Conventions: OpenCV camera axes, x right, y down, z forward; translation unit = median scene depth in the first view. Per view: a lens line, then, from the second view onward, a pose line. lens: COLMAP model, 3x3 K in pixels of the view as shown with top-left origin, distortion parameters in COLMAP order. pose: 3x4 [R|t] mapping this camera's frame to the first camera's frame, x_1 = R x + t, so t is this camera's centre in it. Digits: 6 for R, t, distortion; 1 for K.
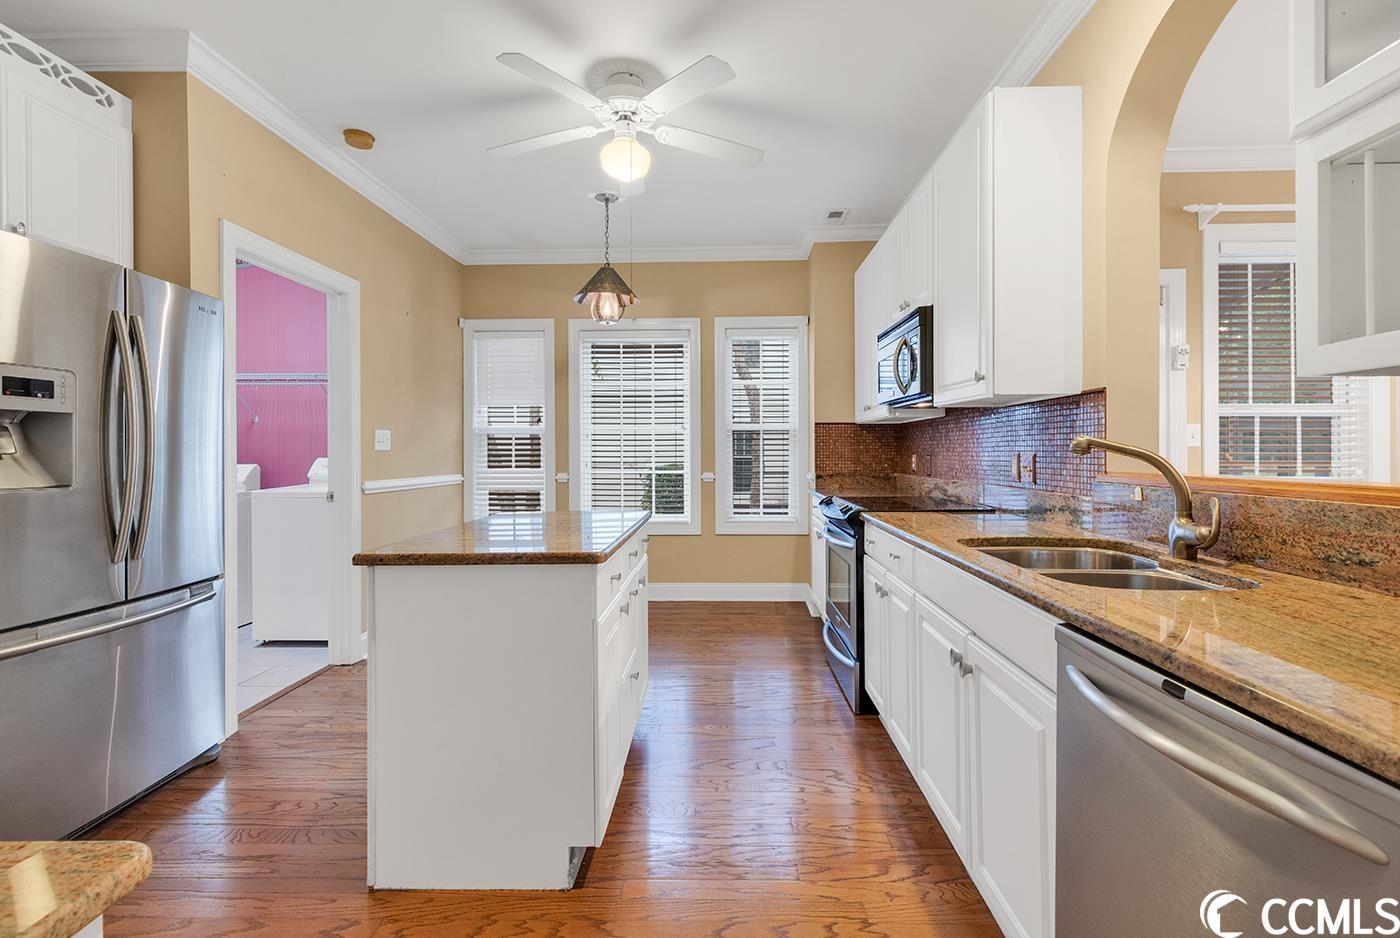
lens RADIAL K [[646.6, 0, 702.6], [0, 646.6, 458.4], [0, 0, 1]] dist [0.003118, -0.000156]
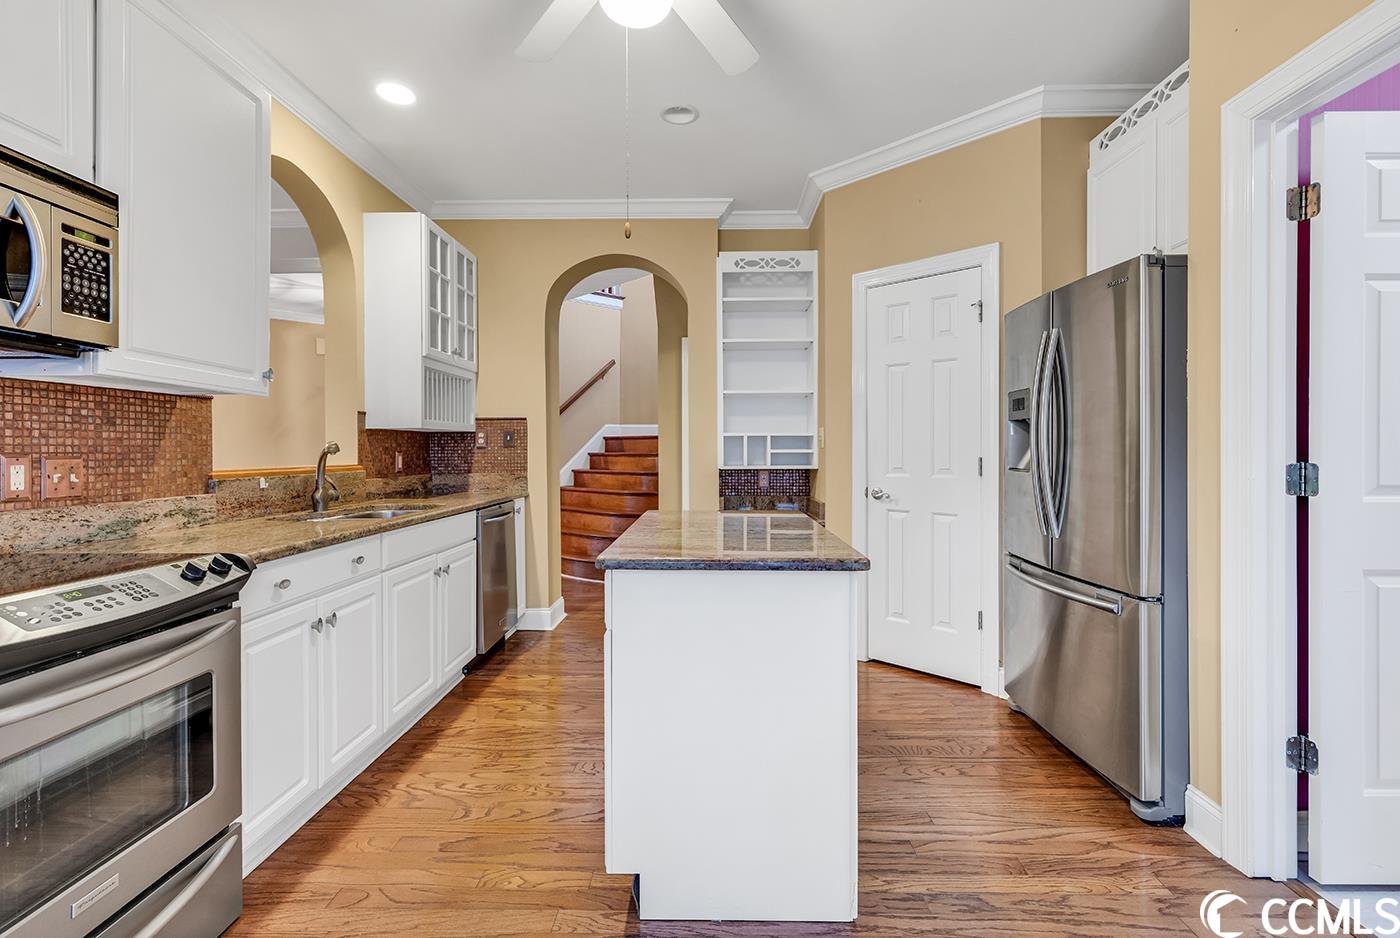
lens RADIAL K [[638.9, 0, 708.9], [0, 638.9, 449.2], [0, 0, 1]] dist [0.007843, -0.000415]
pose [[-0.999687, 0.004953, -0.024543, -0.209909], [0.004792, 0.999967, 0.006606, -0.016636], [0.024575, 0.006487, -0.999677, 2.044888]]
